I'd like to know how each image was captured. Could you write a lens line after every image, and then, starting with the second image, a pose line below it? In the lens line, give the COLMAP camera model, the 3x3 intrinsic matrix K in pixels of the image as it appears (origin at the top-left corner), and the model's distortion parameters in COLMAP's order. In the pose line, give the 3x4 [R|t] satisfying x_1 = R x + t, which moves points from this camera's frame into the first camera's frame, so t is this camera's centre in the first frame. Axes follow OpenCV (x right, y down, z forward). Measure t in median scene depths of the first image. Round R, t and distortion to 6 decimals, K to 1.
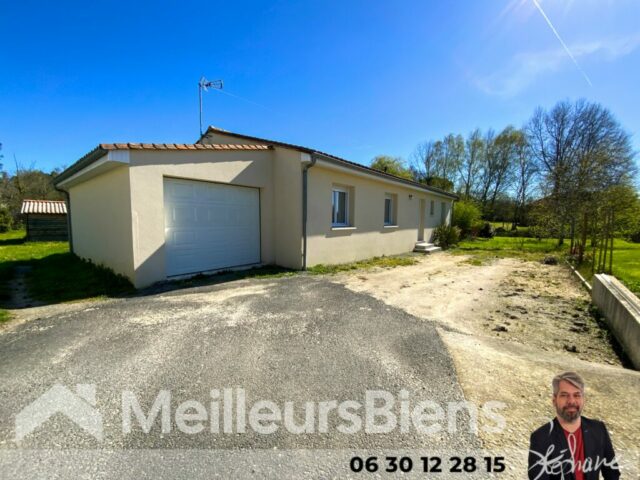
lens RADIAL K [[262.8, 0, 320.0], [0, 262.8, 240.0], [0, 0, 1]] dist [0.017277, -0.018191]
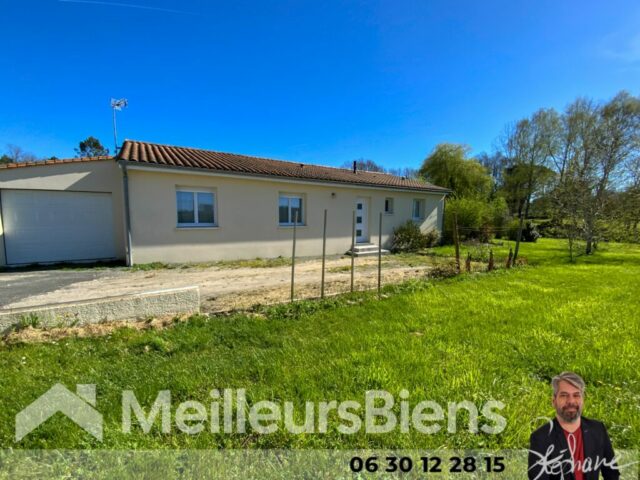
lens RADIAL K [[271.3, 0, 319.7], [0, 271.3, 239.0], [0, 0, 1]] dist [0.012464, -0.012643]
pose [[0.951908, 0.025976, -0.305282, 0.939498], [-0.024142, 0.999661, 0.009782, -0.026748], [0.305433, -0.001941, 0.952212, 0.141978]]
